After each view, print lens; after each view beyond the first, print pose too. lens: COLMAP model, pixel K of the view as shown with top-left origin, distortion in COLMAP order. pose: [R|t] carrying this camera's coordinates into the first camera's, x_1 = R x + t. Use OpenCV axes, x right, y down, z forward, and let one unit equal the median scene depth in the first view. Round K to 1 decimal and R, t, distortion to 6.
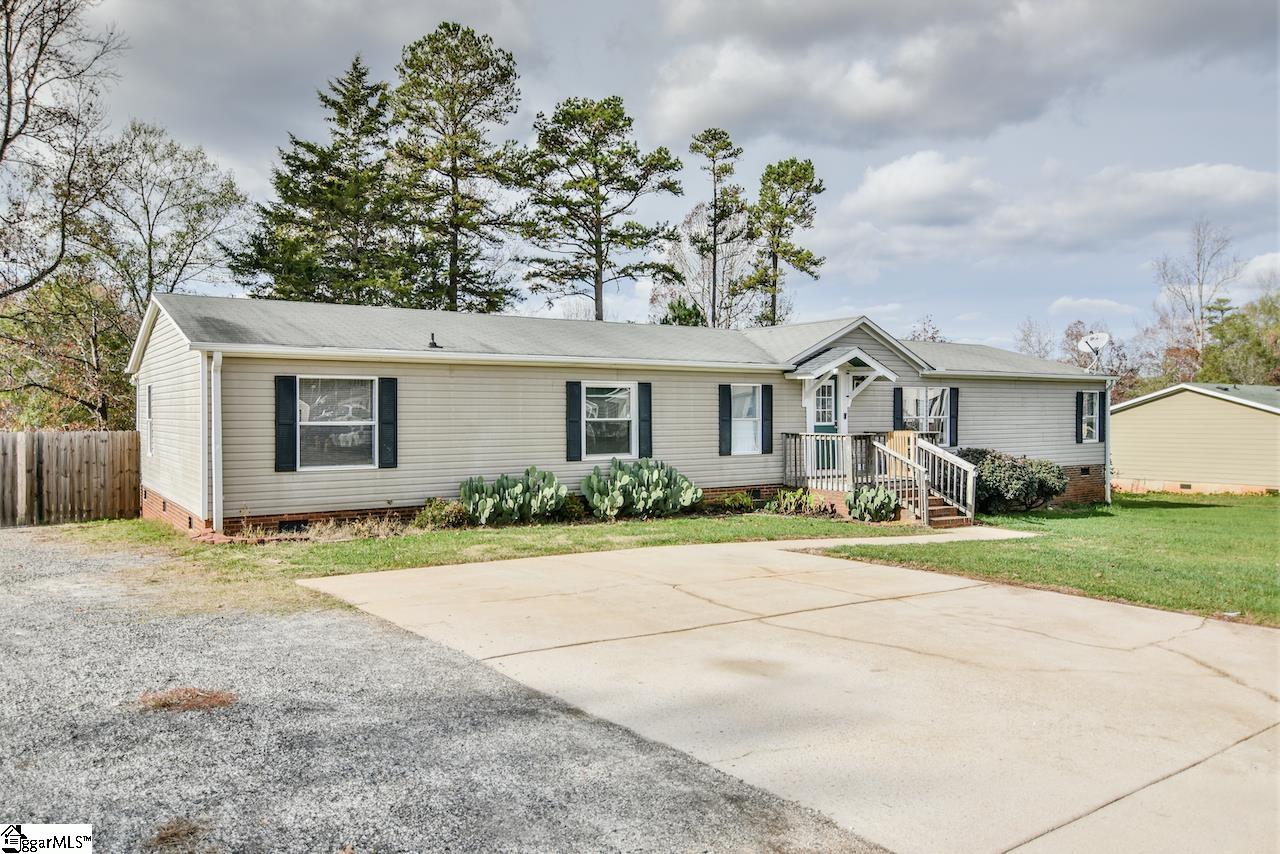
lens RADIAL K [[880.8, 0, 601.8], [0, 880.8, 417.3], [0, 0, 1]] dist [-0.001534, -0.011357]
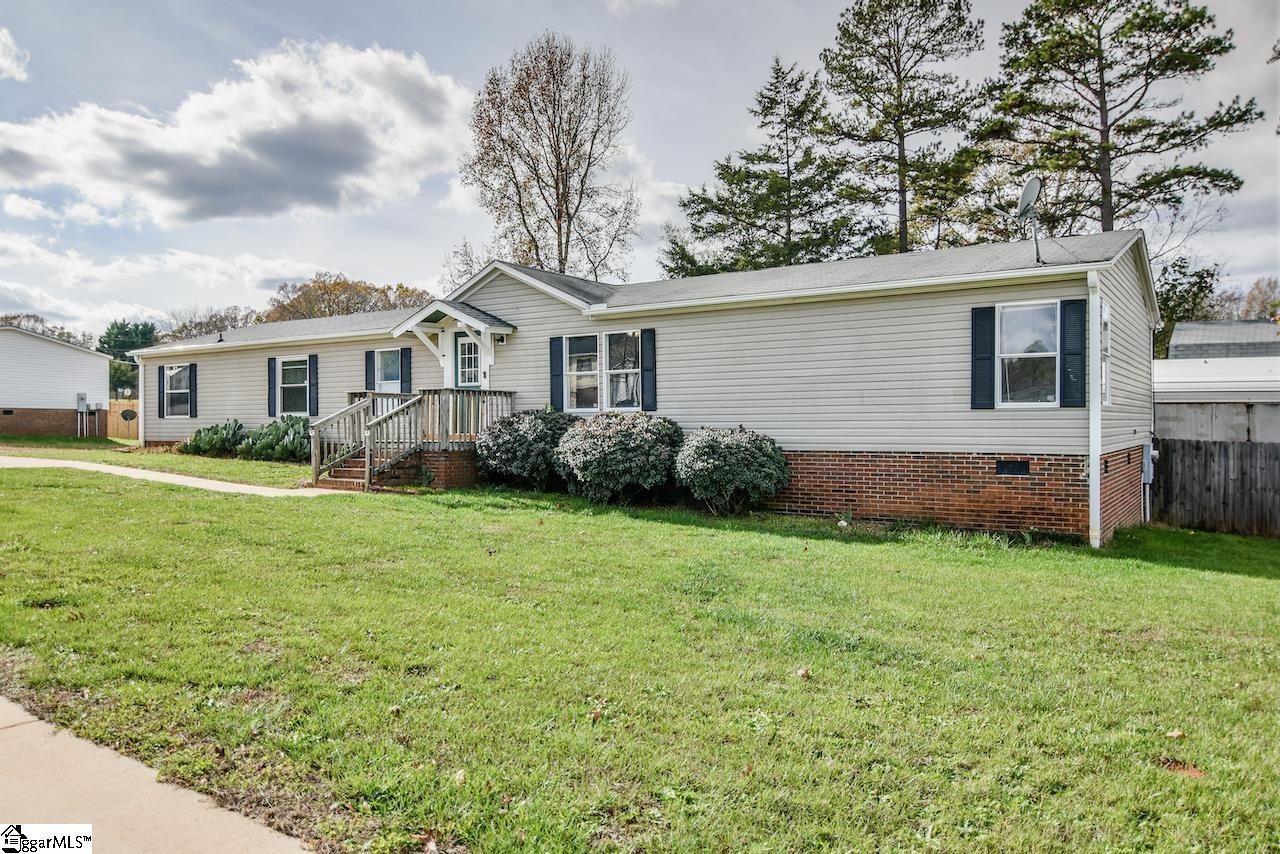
lens RADIAL K [[880.8, 0, 644.5], [0, 880.8, 428.8], [0, 0, 1]] dist [-0.001534, -0.011357]
pose [[0.413200, 0.007790, -0.910607, 1.181687], [-0.000467, 0.999965, 0.008343, 0.046827], [0.910640, -0.003022, 0.413189, 0.790207]]
